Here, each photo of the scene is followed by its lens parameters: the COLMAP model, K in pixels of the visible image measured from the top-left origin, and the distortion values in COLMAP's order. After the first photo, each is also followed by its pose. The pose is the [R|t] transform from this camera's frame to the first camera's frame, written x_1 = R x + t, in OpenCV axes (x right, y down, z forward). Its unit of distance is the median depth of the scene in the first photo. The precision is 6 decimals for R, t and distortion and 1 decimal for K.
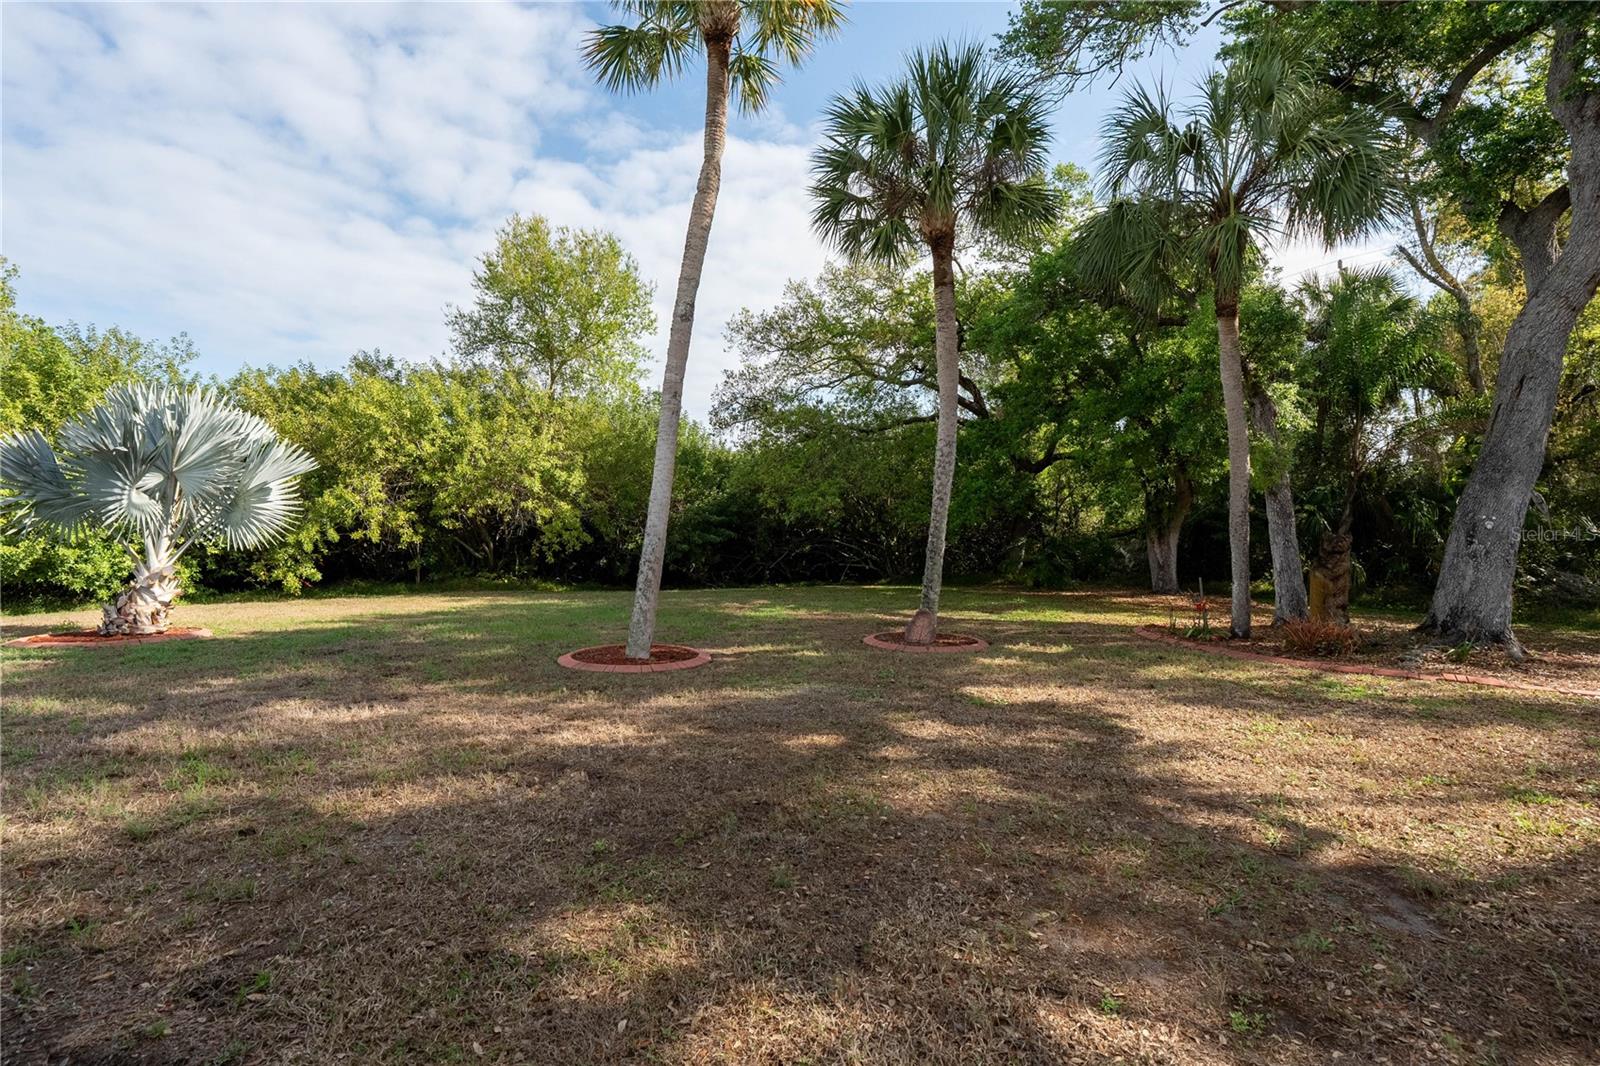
lens RADIAL K [[731.8, 0, 800.4], [0, 731.8, 532.7], [0, 0, 1]] dist [-0.001976, 0.002669]
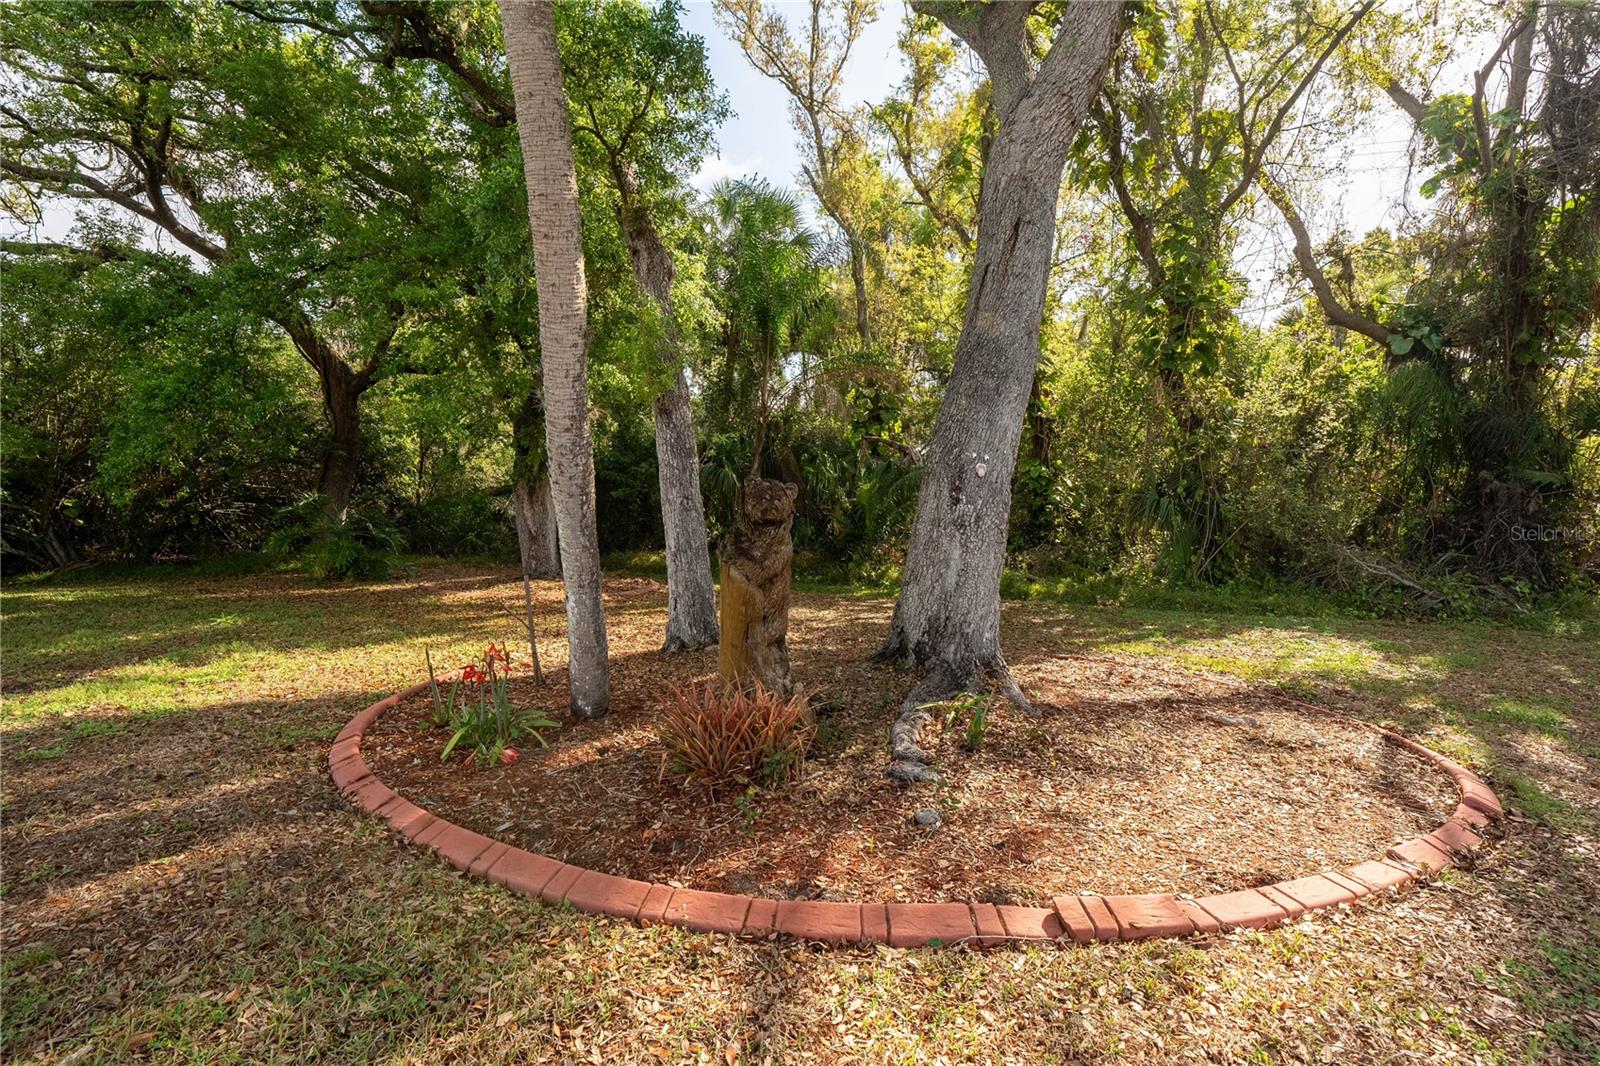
lens RADIAL K [[731.8, 0, 799.3], [0, 731.8, 495.2], [0, 0, 1]] dist [-0.001976, 0.002669]
pose [[0.753130, 0.005580, 0.657848, 0.356252], [-0.008072, 0.999967, 0.000759, 0.007748], [-0.657822, -0.005881, 0.753151, 0.512290]]
